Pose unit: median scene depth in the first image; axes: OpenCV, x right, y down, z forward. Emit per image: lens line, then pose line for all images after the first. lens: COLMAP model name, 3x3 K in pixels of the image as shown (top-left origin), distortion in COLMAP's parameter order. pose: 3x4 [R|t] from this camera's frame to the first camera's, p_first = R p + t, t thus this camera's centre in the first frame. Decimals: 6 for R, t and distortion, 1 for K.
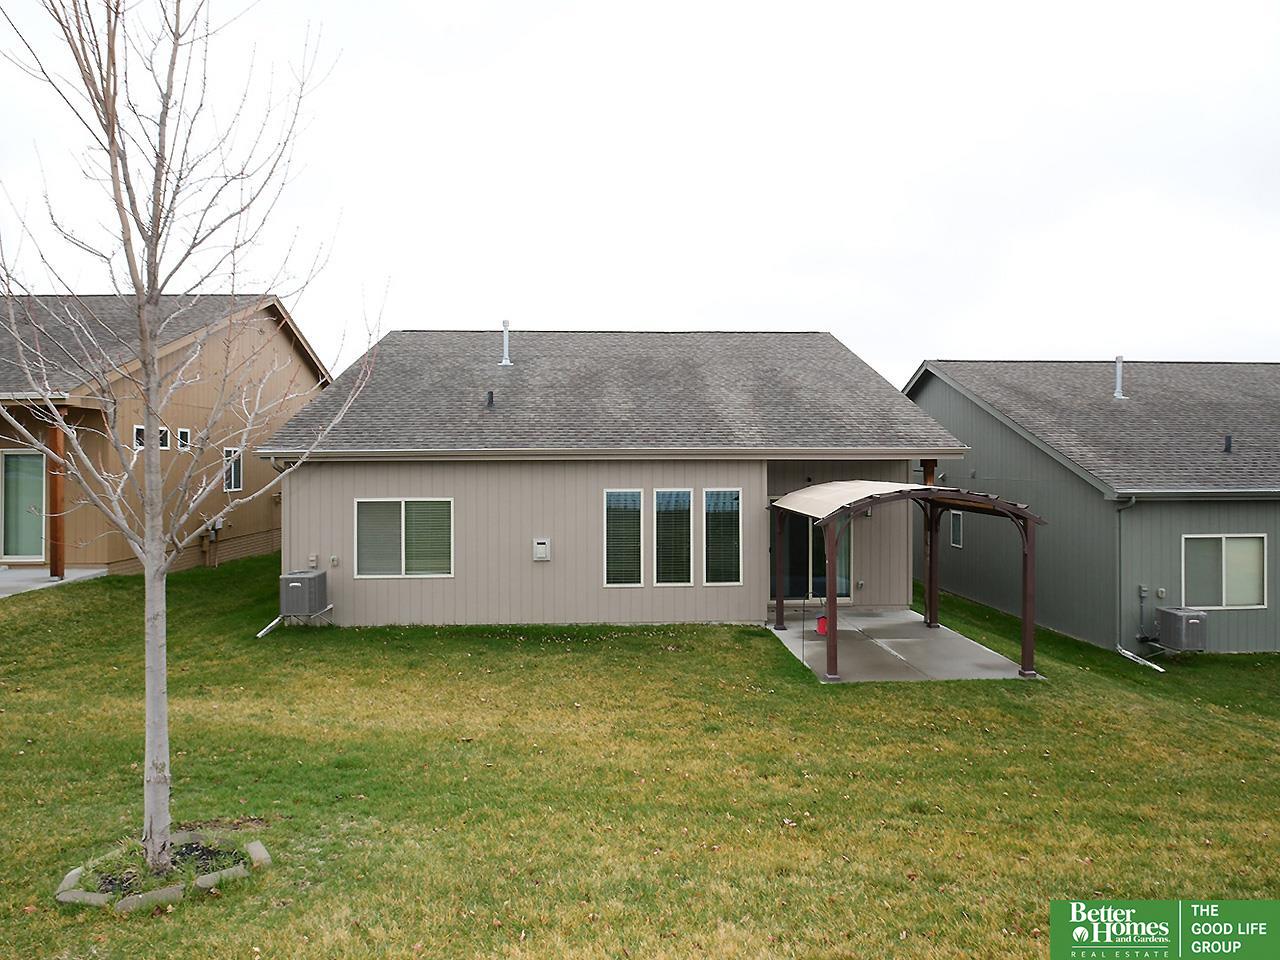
lens RADIAL K [[690.1, 0, 650.8], [0, 690.1, 452.1], [0, 0, 1]] dist [-0.004673, -0.002987]
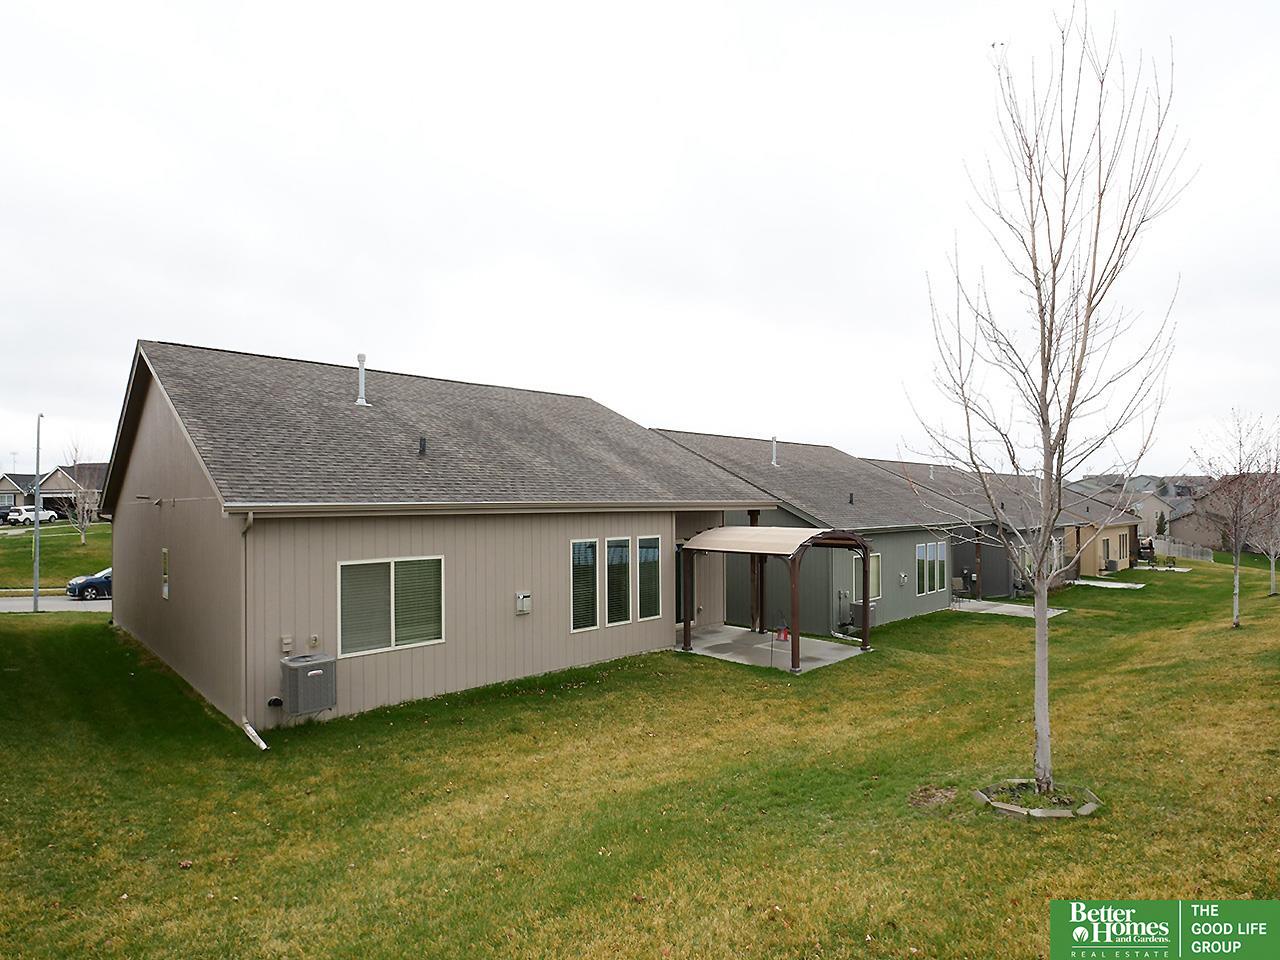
lens RADIAL K [[690.1, 0, 650.4], [0, 690.1, 482.6], [0, 0, 1]] dist [-0.004673, -0.002987]
pose [[0.748399, 0.018871, 0.662980, -0.686087], [-0.004474, 0.999716, -0.023406, -0.010633], [-0.663233, 0.014550, 0.748271, 0.123764]]
